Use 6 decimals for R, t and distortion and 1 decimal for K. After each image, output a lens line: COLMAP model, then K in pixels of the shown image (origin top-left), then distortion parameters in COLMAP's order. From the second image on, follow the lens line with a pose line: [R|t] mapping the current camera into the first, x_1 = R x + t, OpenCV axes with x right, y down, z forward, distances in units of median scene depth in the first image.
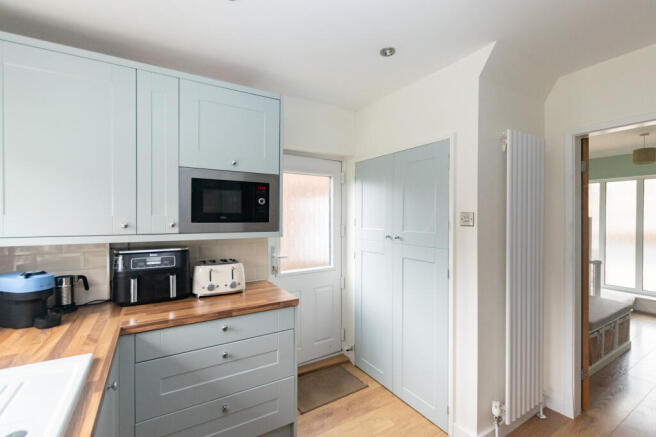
lens RADIAL K [[291.0, 0, 330.0], [0, 291.0, 215.0], [0, 0, 1]] dist [-0.001163, -0.000346]
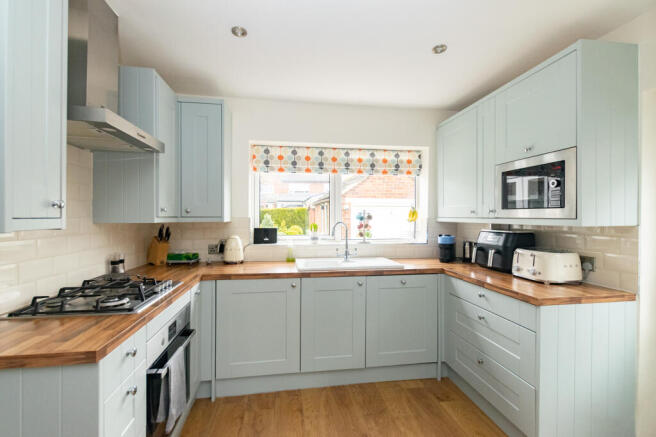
lens RADIAL K [[291.0, 0, 330.0], [0, 291.0, 215.0], [0, 0, 1]] dist [-0.001163, -0.000346]
pose [[-0.366108, -0.006591, -0.930549, 0.934130], [-0.005143, 0.999974, -0.005059, 0.061472], [0.930558, 0.002934, -0.366133, 0.800666]]
